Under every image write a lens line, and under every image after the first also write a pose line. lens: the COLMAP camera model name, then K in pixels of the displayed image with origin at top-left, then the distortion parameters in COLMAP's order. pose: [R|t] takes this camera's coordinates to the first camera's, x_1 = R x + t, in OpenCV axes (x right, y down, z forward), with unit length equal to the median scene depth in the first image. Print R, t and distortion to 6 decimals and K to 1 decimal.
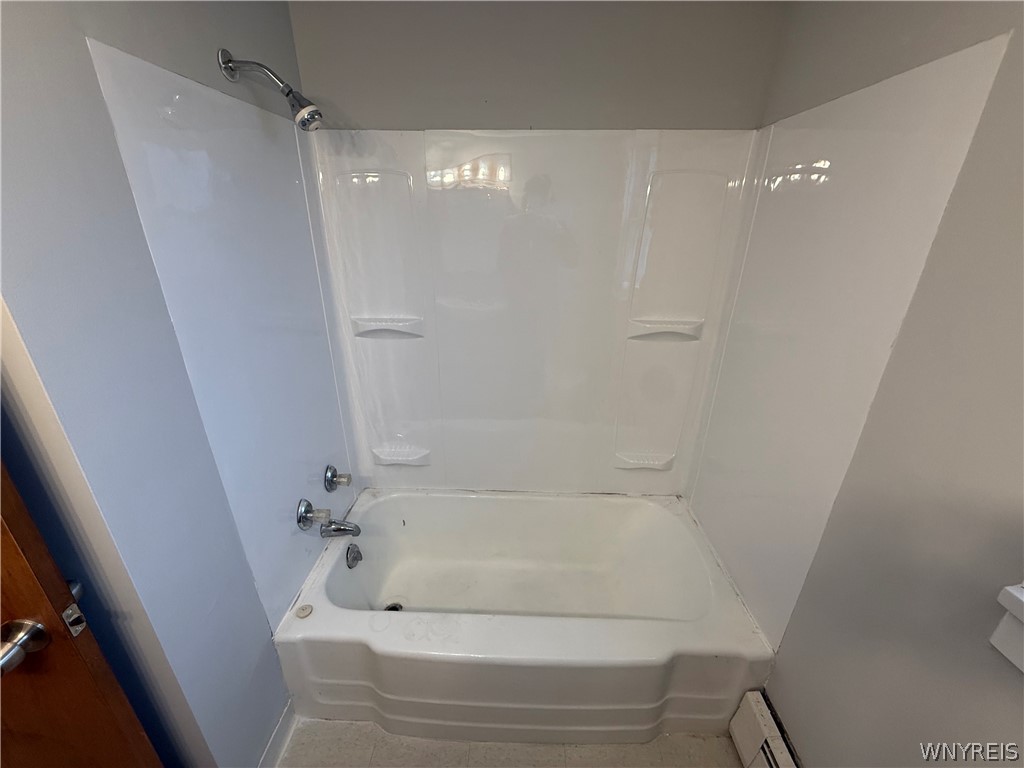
lens RADIAL K [[412.2, 0, 512.0], [0, 412.2, 384.0], [0, 0, 1]] dist [0.002990, 0.000087]
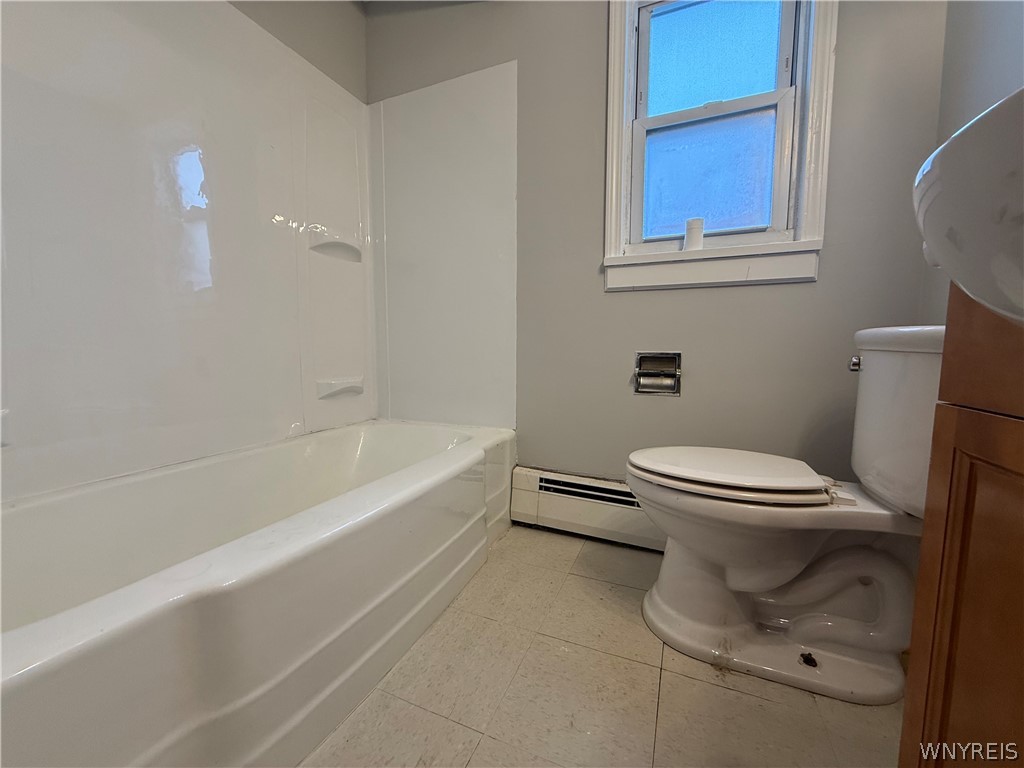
lens RADIAL K [[404.1, 0, 512.0], [0, 404.1, 384.0], [0, 0, 1]] dist [-0.002009, -0.000062]
pose [[0.366964, -0.090747, 0.925798, -0.492801], [0.355053, 0.933549, -0.049228, 0.434786], [-0.859811, 0.346773, 0.374799, 0.331185]]
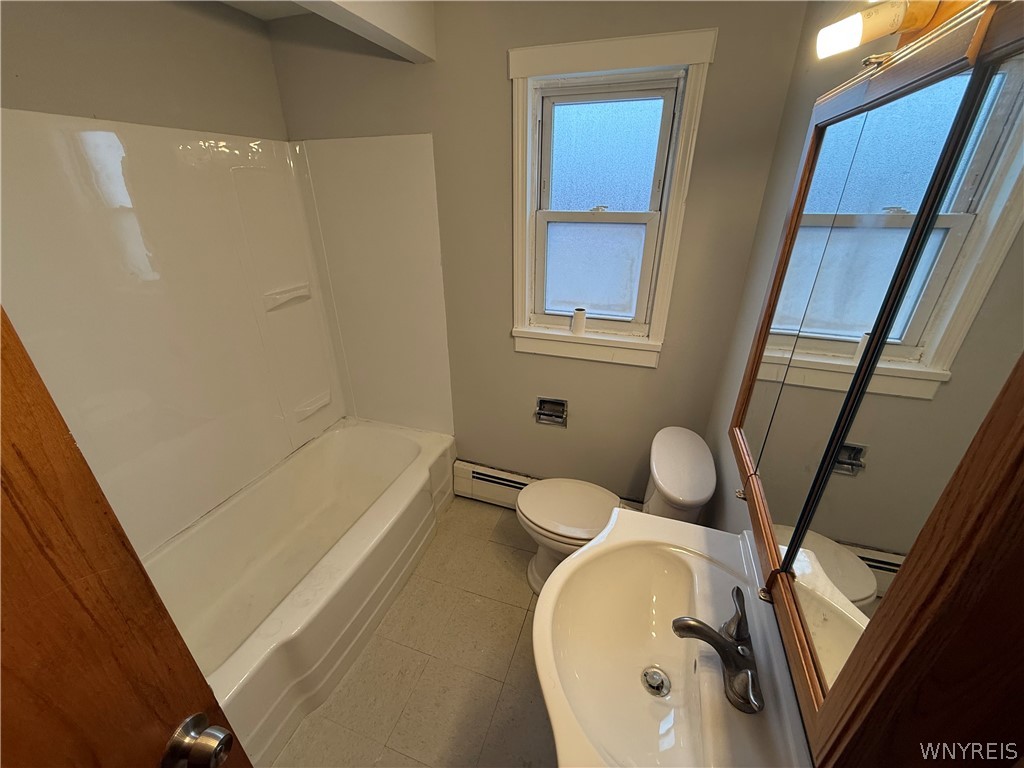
lens RADIAL K [[403.9, 0, 512.0], [0, 403.9, 384.0], [0, 0, 1]] dist [0.004020, 0.000114]
pose [[0.291480, -0.416599, 0.861095, -0.611311], [0.368782, 0.879538, 0.300689, -0.018479], [-0.882632, 0.229911, 0.410001, -0.046302]]
